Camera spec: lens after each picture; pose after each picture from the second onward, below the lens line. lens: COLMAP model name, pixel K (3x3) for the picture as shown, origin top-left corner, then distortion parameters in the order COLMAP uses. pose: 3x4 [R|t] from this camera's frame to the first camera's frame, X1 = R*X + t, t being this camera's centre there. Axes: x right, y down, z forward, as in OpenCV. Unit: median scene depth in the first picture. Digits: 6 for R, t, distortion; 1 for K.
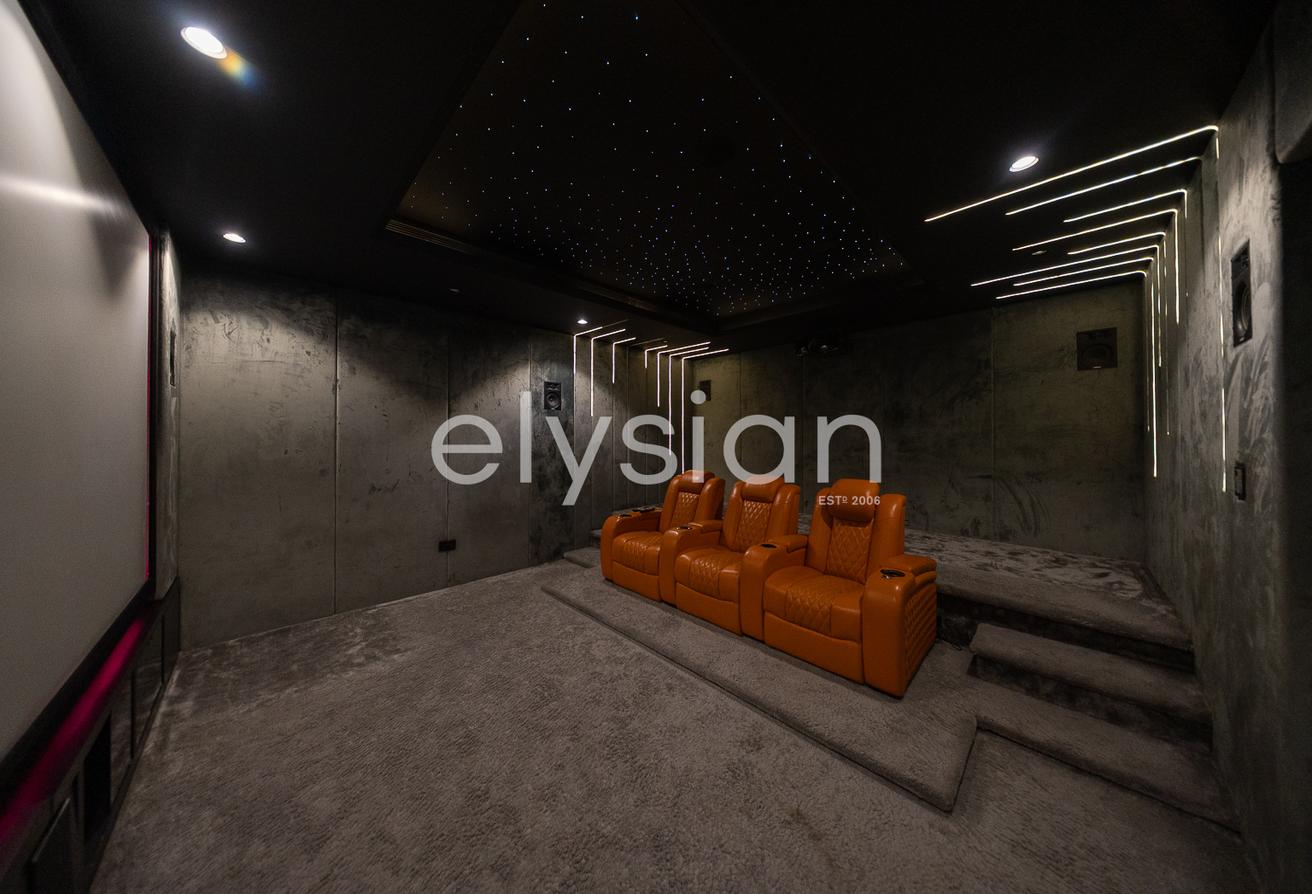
lens RADIAL K [[400.2, 0, 657.9], [0, 400.2, 440.8], [0, 0, 1]] dist [-0.000807, -0.000301]
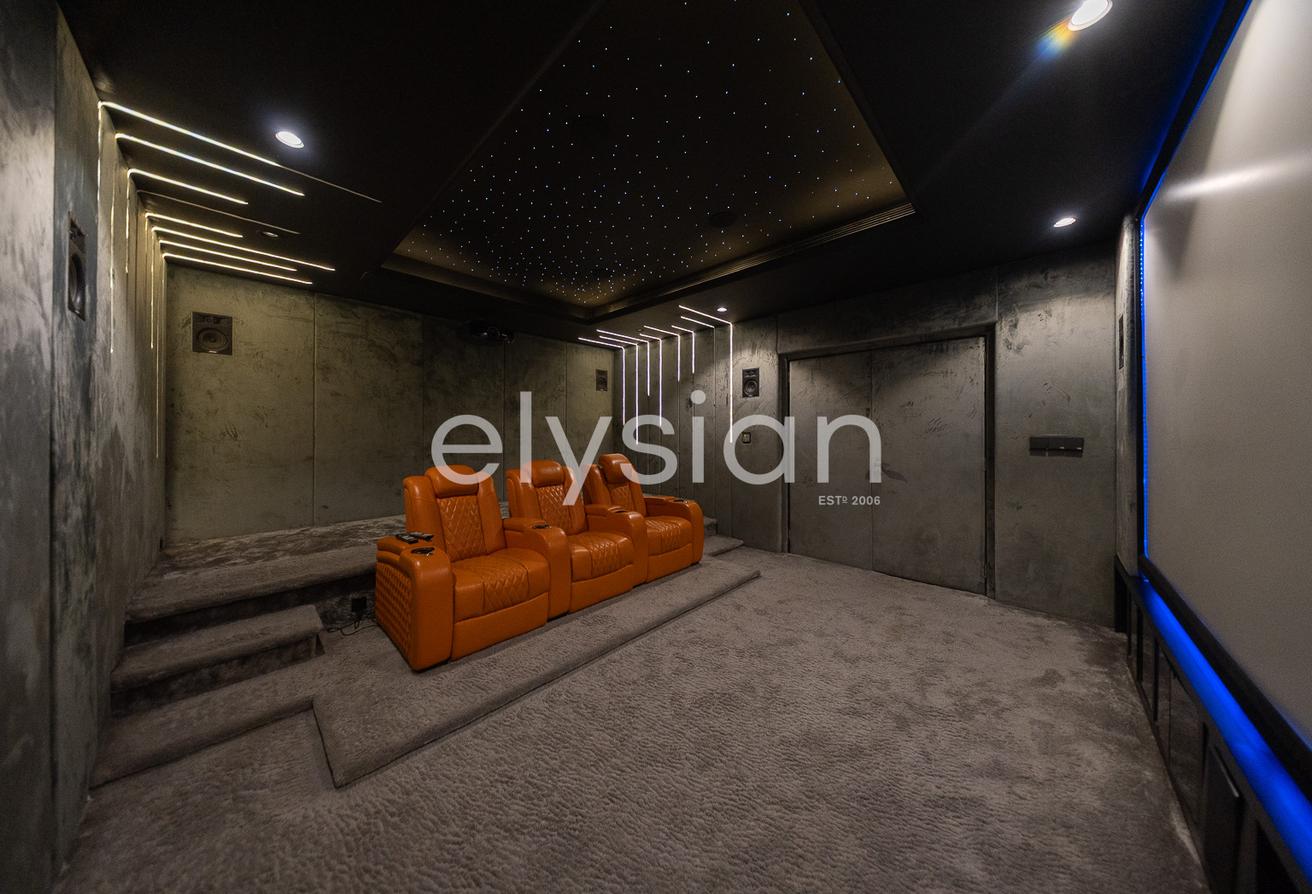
lens RADIAL K [[400.2, 0, 657.6], [0, 400.2, 433.0], [0, 0, 1]] dist [-0.000807, -0.000301]
pose [[-0.038272, 0.001160, 0.999267, -1.119721], [0.009345, 0.999956, -0.000803, 0.034105], [-0.999224, 0.009308, -0.038281, 1.119658]]
